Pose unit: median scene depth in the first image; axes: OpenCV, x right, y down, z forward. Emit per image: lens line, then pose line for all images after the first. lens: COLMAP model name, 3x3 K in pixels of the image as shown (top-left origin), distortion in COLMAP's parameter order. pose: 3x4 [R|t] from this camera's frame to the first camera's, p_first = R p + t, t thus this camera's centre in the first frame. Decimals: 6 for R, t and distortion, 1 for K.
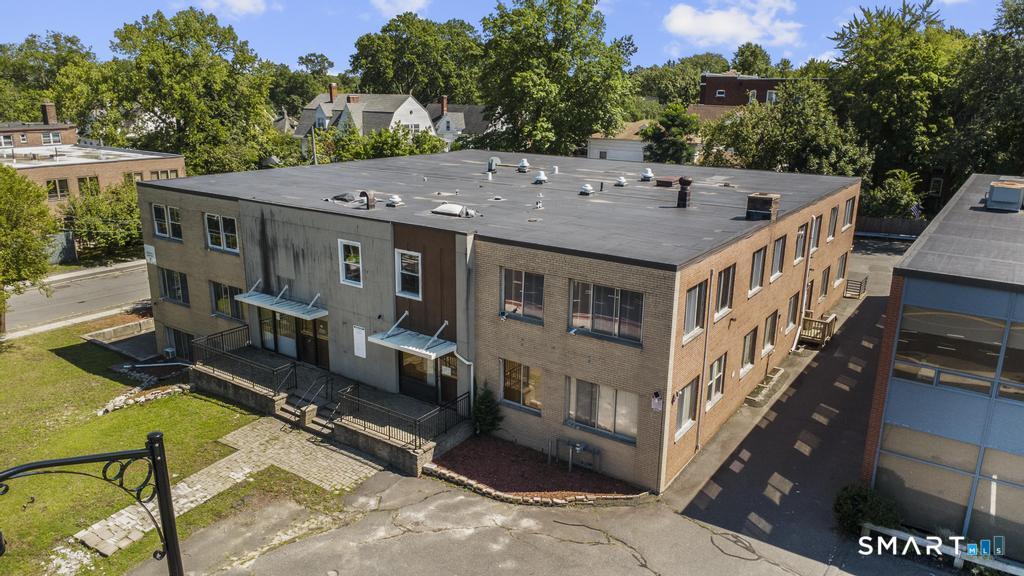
lens RADIAL K [[716.5, 0, 512.0], [0, 716.5, 288.0], [0, 0, 1]] dist [0.042966, -0.049047]
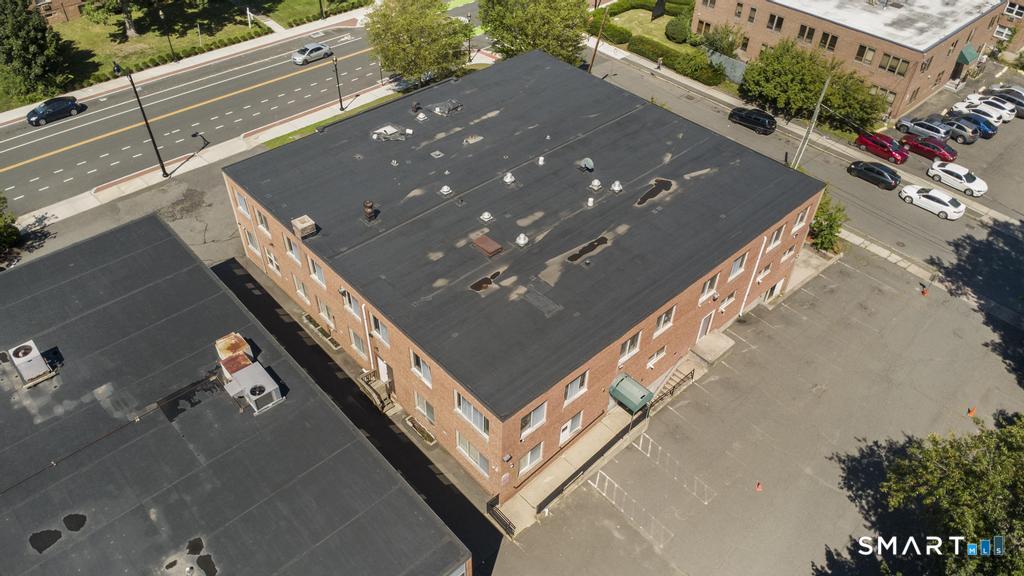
lens RADIAL K [[716.5, 0, 512.0], [0, 716.5, 288.0], [0, 0, 1]] dist [0.042966, -0.049047]
pose [[-0.204796, 0.649109, -0.732609, 1.532266], [-0.279870, 0.678392, 0.679307, -1.240698], [0.937940, 0.344155, 0.042734, 1.486955]]
